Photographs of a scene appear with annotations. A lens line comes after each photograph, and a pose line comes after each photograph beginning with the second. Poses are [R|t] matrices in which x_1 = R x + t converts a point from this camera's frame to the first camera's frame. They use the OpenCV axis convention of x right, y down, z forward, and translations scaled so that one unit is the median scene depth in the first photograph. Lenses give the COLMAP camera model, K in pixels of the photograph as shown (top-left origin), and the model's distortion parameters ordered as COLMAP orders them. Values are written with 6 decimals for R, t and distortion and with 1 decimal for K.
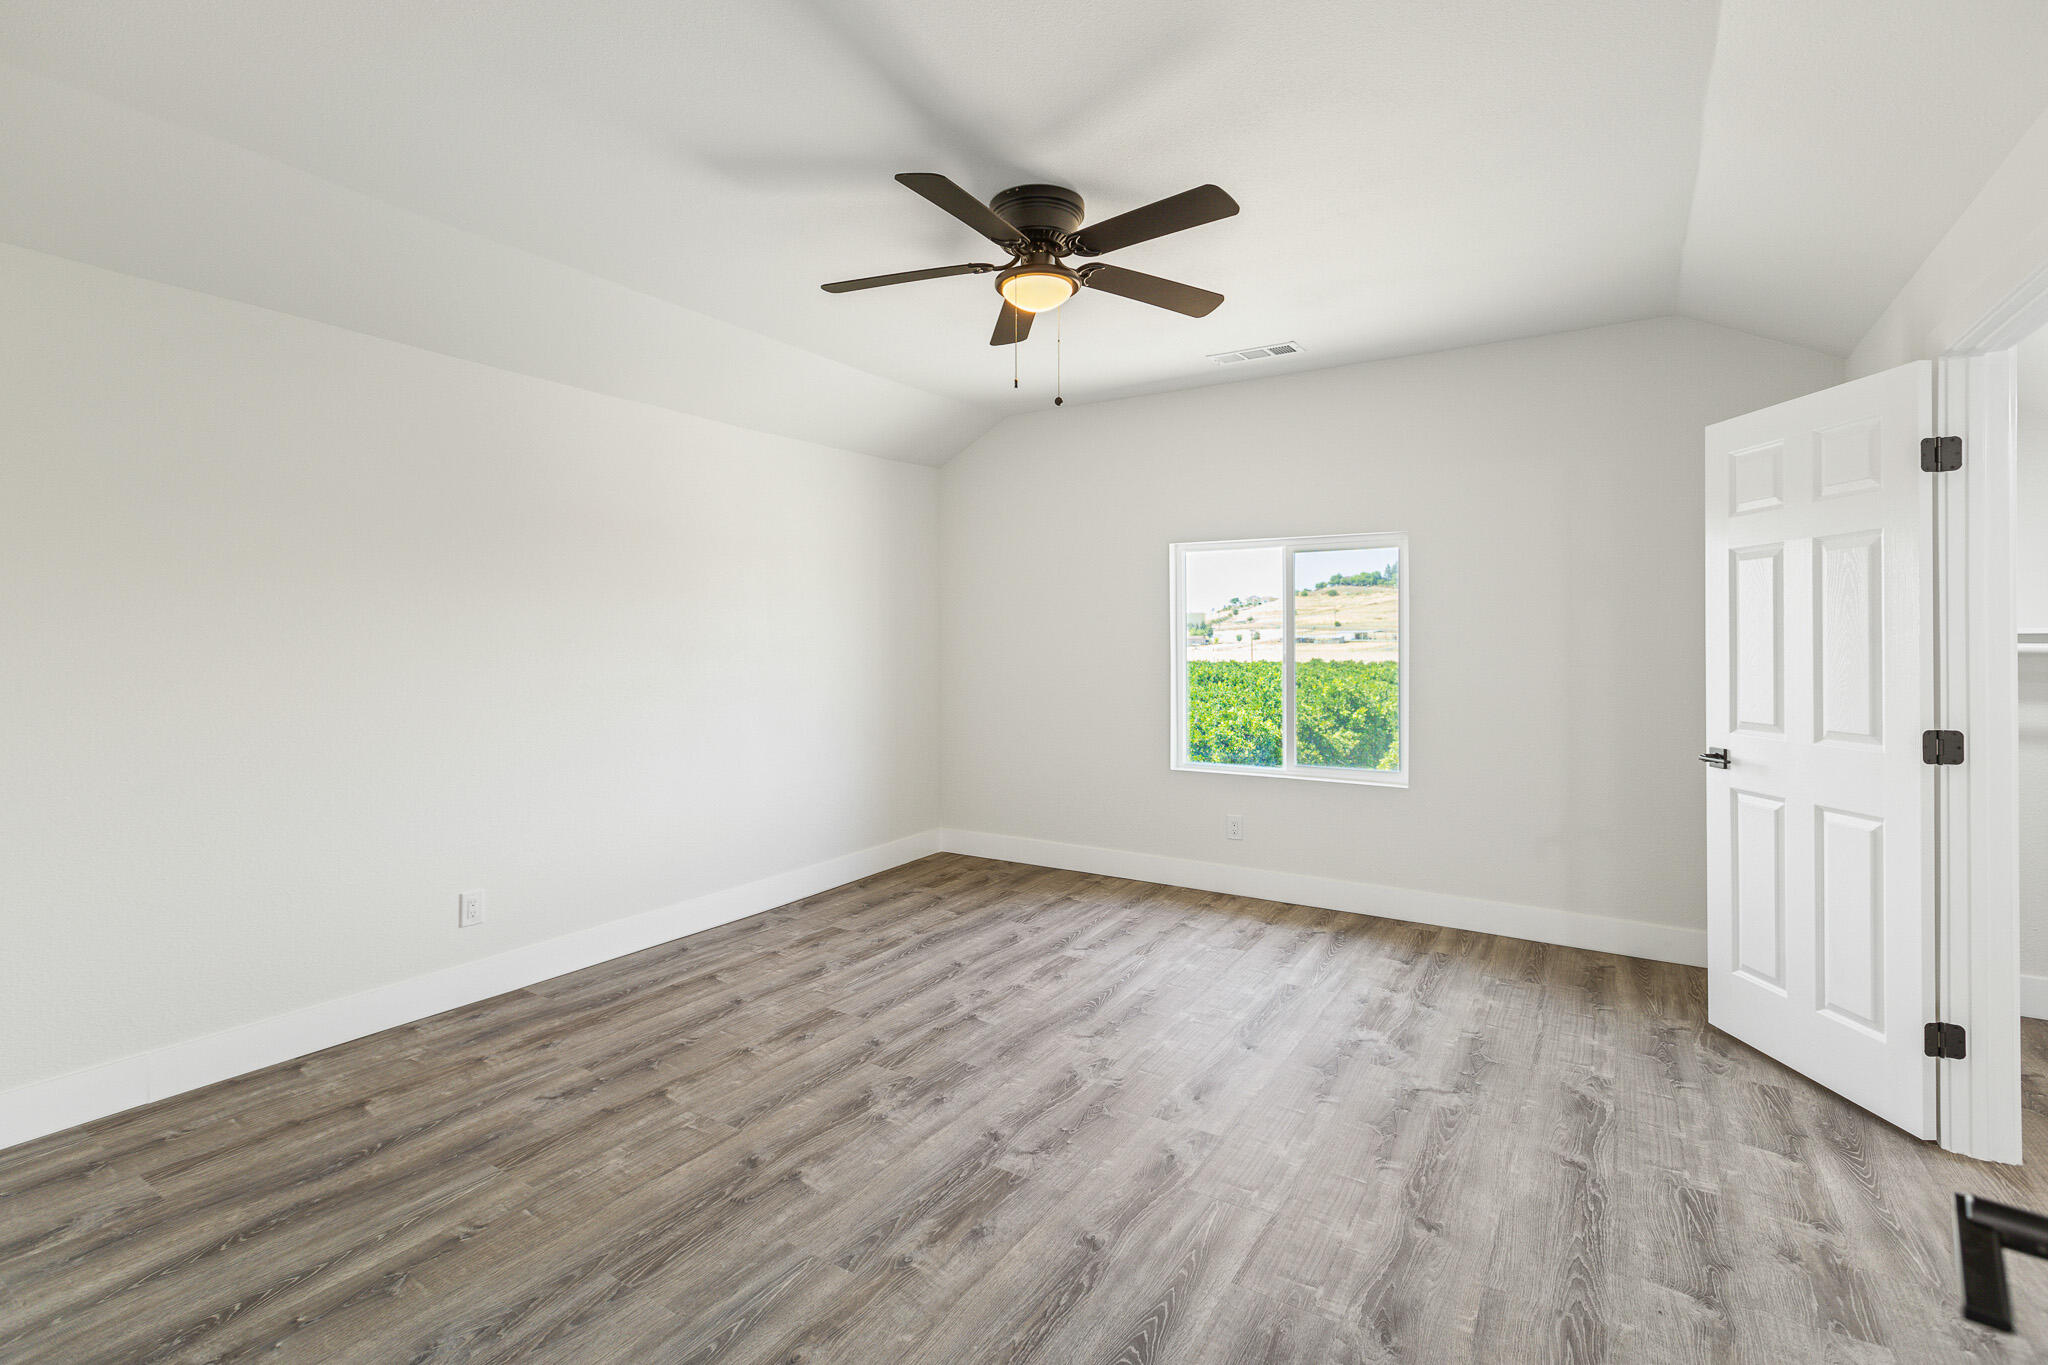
lens RADIAL K [[936.1, 0, 1031.9], [0, 936.1, 647.6], [0, 0, 1]] dist [-0.003230, -0.000733]
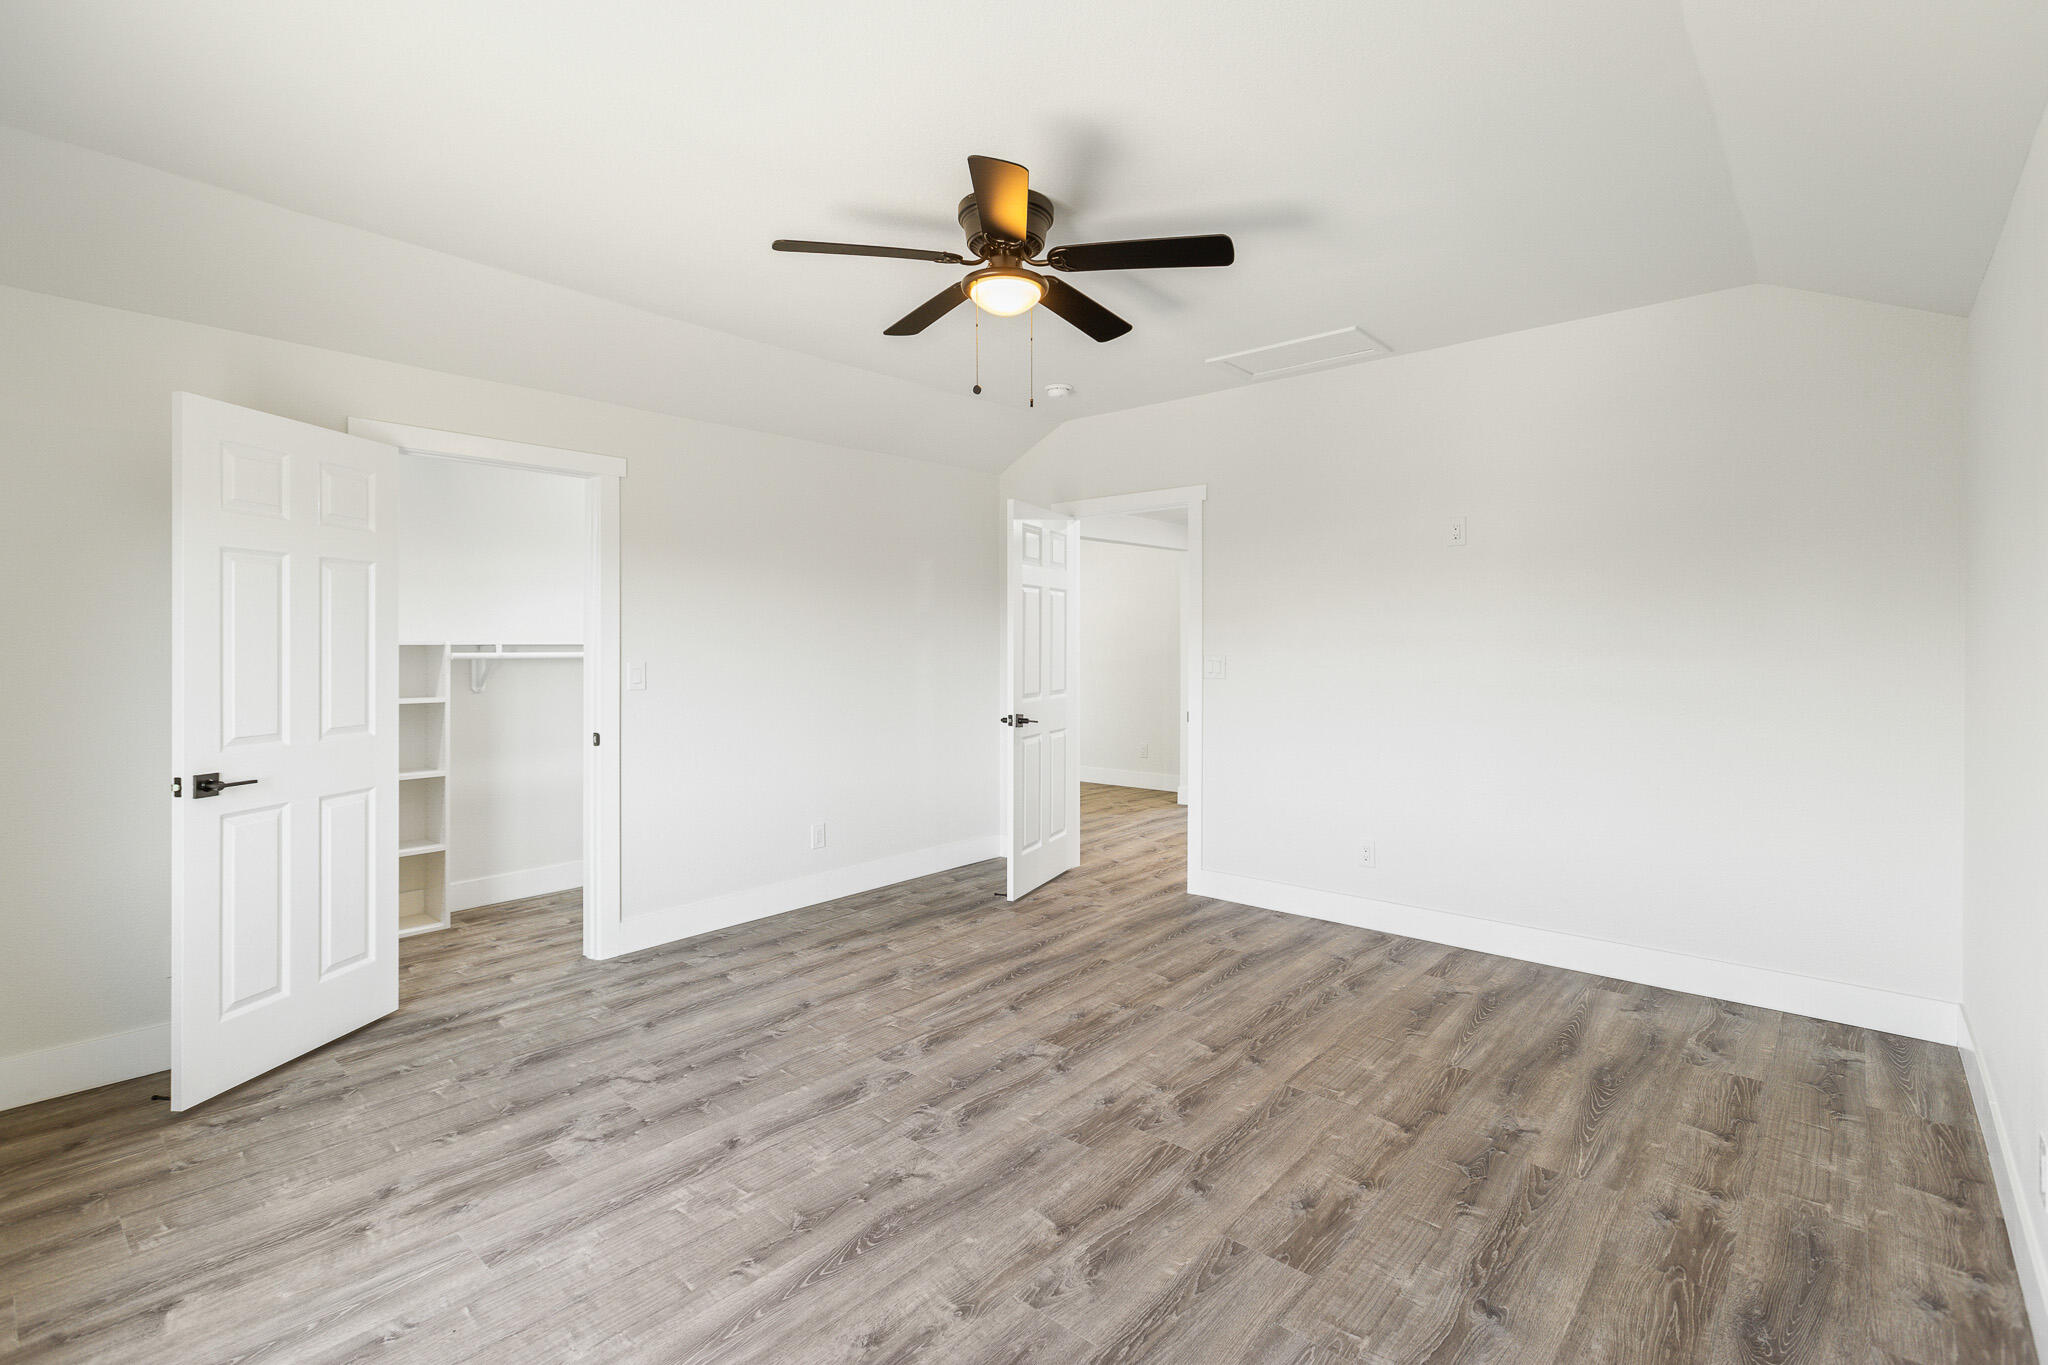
lens RADIAL K [[936.1, 0, 1031.9], [0, 936.1, 647.6], [0, 0, 1]] dist [-0.003230, -0.000733]
pose [[-0.987409, 0.004873, 0.158113, -0.174891], [0.006033, 0.999958, 0.006855, -0.012360], [-0.158073, 0.007723, -0.987397, 1.956046]]
